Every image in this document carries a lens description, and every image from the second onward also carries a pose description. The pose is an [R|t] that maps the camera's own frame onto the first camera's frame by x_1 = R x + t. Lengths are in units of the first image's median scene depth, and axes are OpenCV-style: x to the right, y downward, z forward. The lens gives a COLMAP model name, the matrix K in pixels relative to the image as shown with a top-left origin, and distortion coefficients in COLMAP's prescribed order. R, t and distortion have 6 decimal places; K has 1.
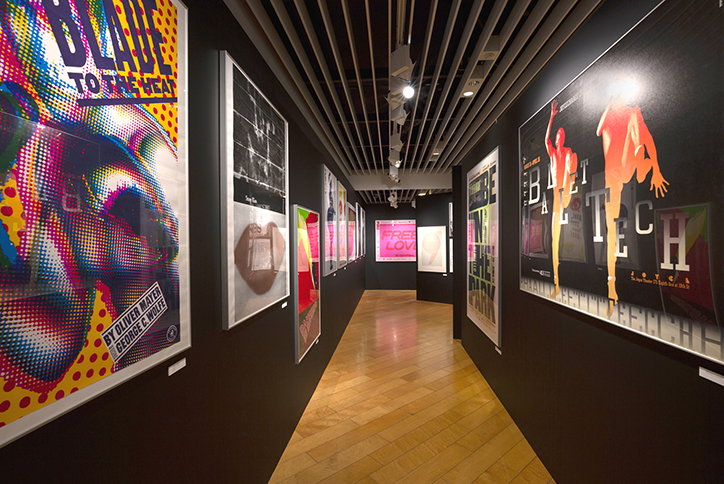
lens RADIAL K [[332.9, 0, 366.4], [0, 332.9, 243.4], [0, 0, 1]] dist [0.180099, -0.000016]
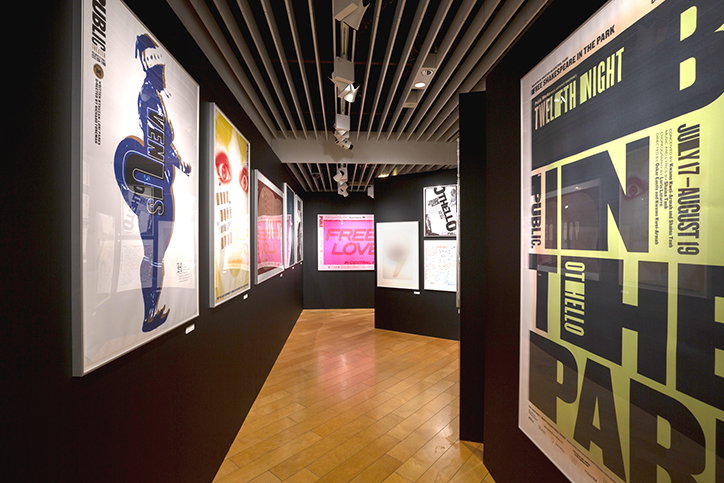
lens RADIAL K [[332.9, 0, 366.4], [0, 332.9, 242.9], [0, 0, 1]] dist [0.180099, -0.000016]
pose [[0.987860, 0.003763, 0.155298, 0.023850], [-0.002930, 0.999980, -0.005598, -0.003441], [-0.155316, 0.005075, 0.987852, 0.318708]]
